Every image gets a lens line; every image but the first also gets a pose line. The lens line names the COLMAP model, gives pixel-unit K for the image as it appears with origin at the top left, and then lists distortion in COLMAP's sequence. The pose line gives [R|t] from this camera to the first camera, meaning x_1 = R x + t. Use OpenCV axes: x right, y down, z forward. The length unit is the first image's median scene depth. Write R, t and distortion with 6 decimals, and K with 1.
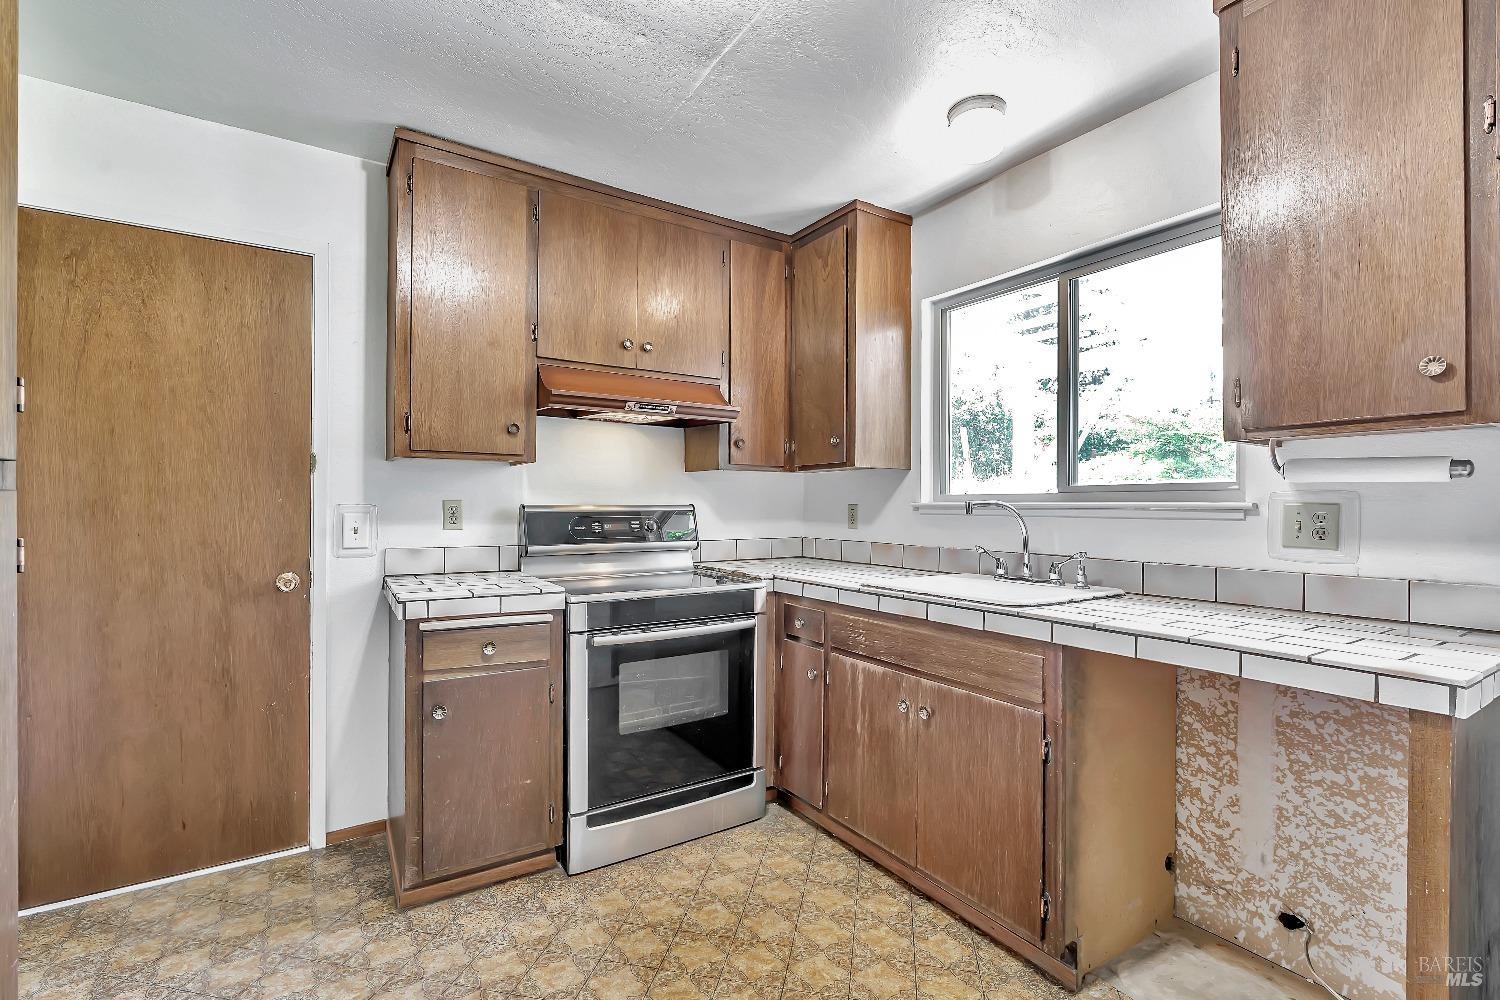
lens RADIAL K [[678.2, 0, 749.7], [0, 678.2, 501.5], [0, 0, 1]] dist [-0.006344, 0.000399]
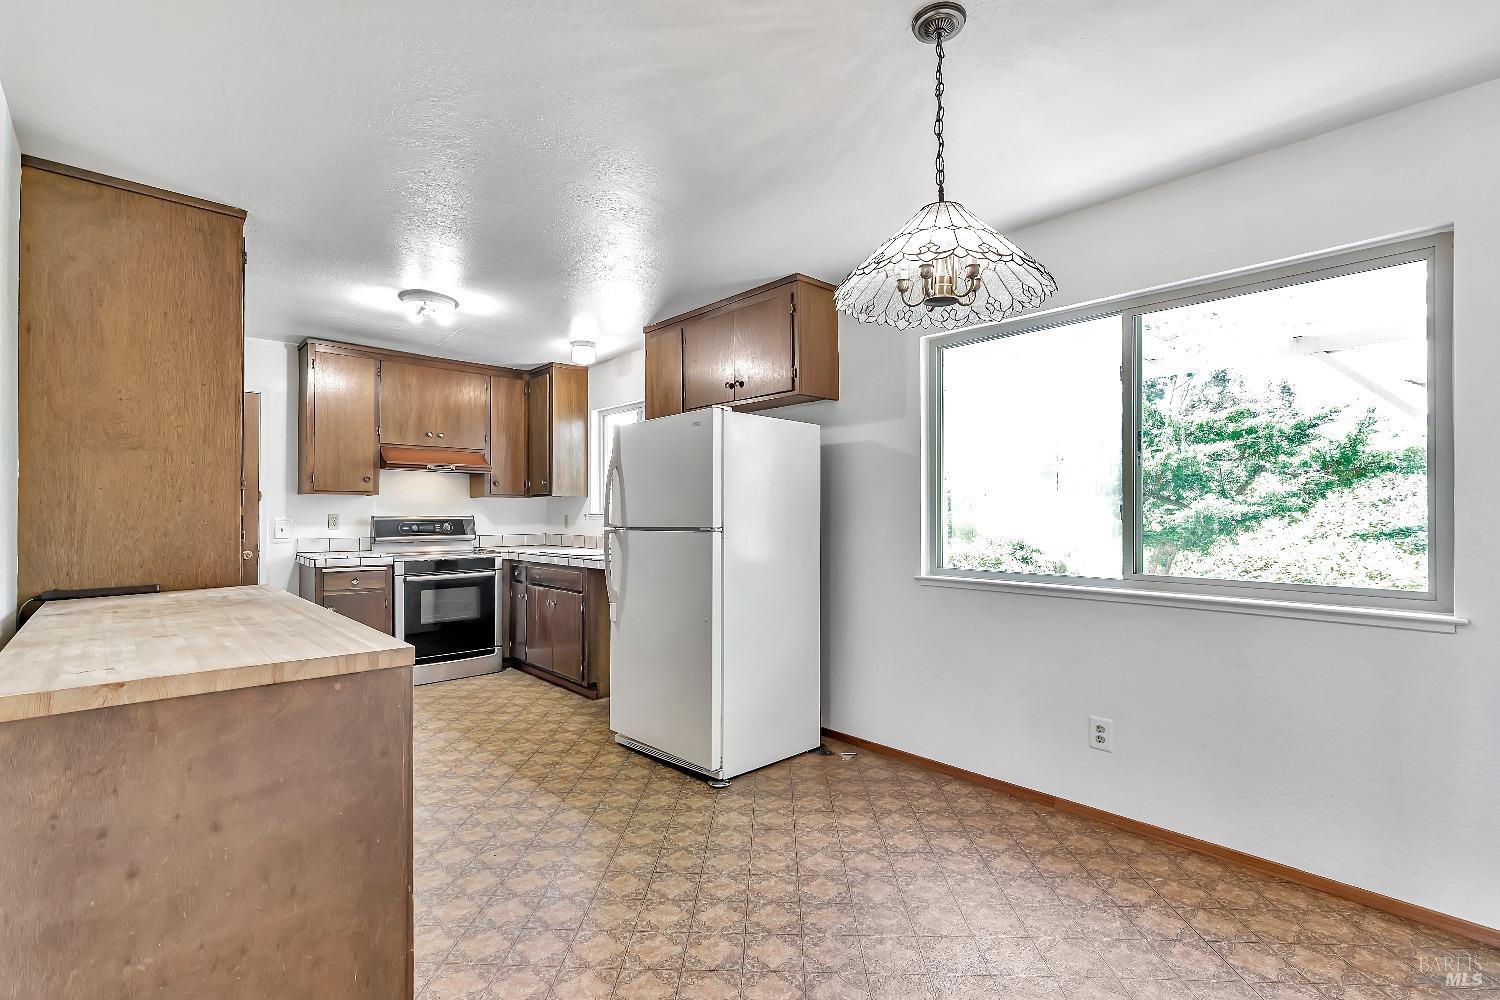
lens RADIAL K [[678.2, 0, 749.7], [0, 678.2, 504.9], [0, 0, 1]] dist [-0.006344, 0.000399]
pose [[0.986160, -0.004072, 0.165744, 0.422877], [0.005286, 0.999962, -0.006882, -0.008758], [-0.165710, 0.007663, 0.986145, -1.130944]]
